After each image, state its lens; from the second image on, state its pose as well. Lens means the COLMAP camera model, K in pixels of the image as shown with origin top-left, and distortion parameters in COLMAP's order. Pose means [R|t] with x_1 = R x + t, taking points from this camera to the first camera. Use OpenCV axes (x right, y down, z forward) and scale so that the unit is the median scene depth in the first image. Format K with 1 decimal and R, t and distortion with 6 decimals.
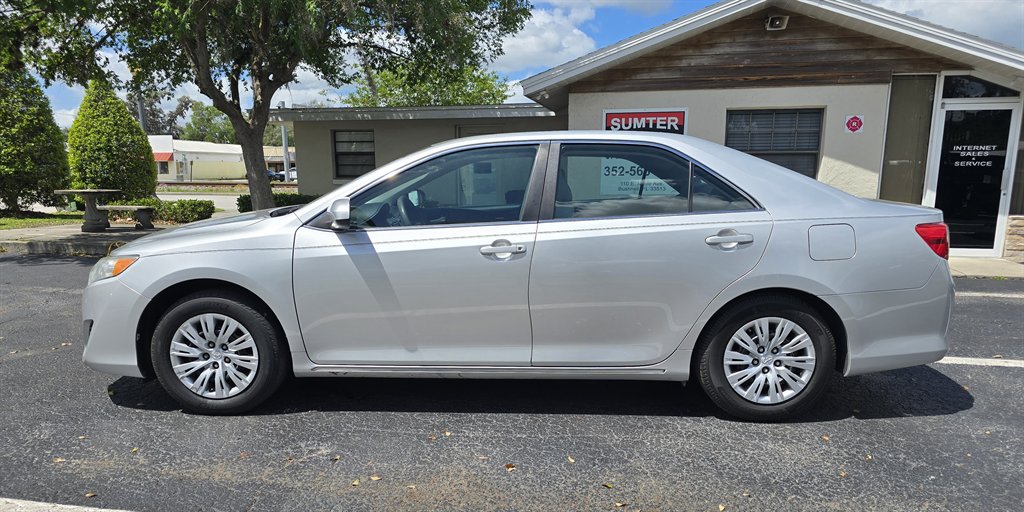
lens RADIAL K [[737.3, 0, 511.7], [0, 737.3, 260.2], [0, 0, 1]] dist [0.002186, -0.005896]
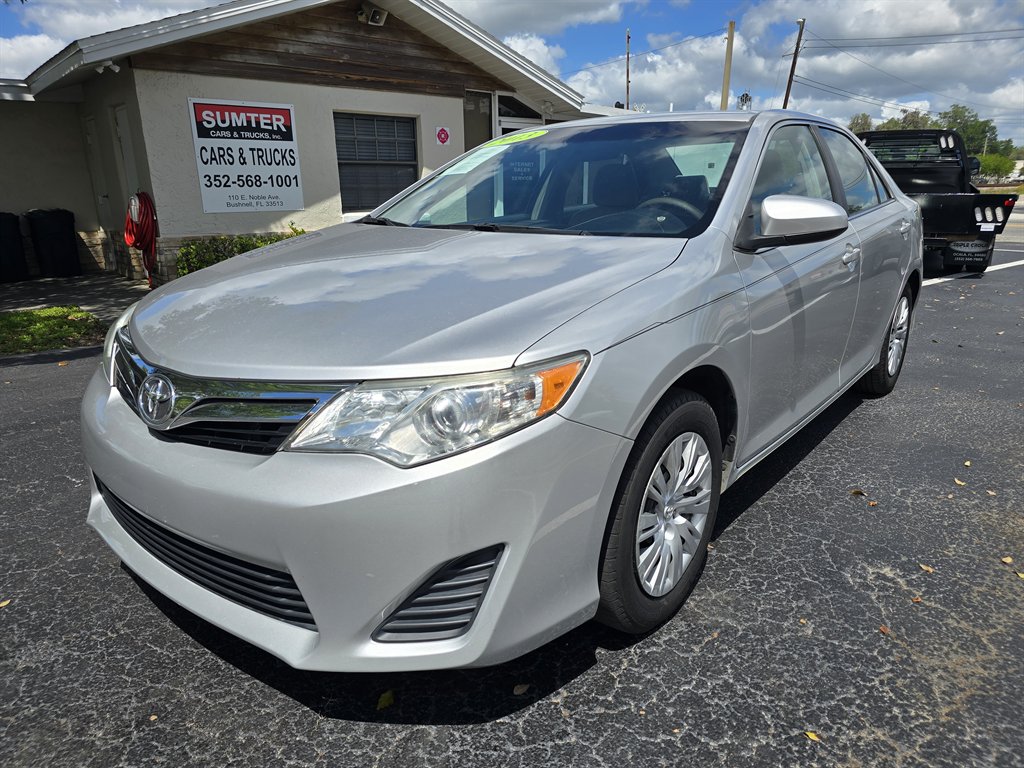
lens RADIAL K [[693.3, 0, 511.8], [0, 693.3, 390.7], [0, 0, 1]] dist [0.020766, -0.025855]
pose [[0.598648, -0.225844, 0.768515, -0.308408], [0.101422, 0.973079, 0.206955, -0.025445], [-0.794566, -0.045949, 0.605437, 0.296006]]
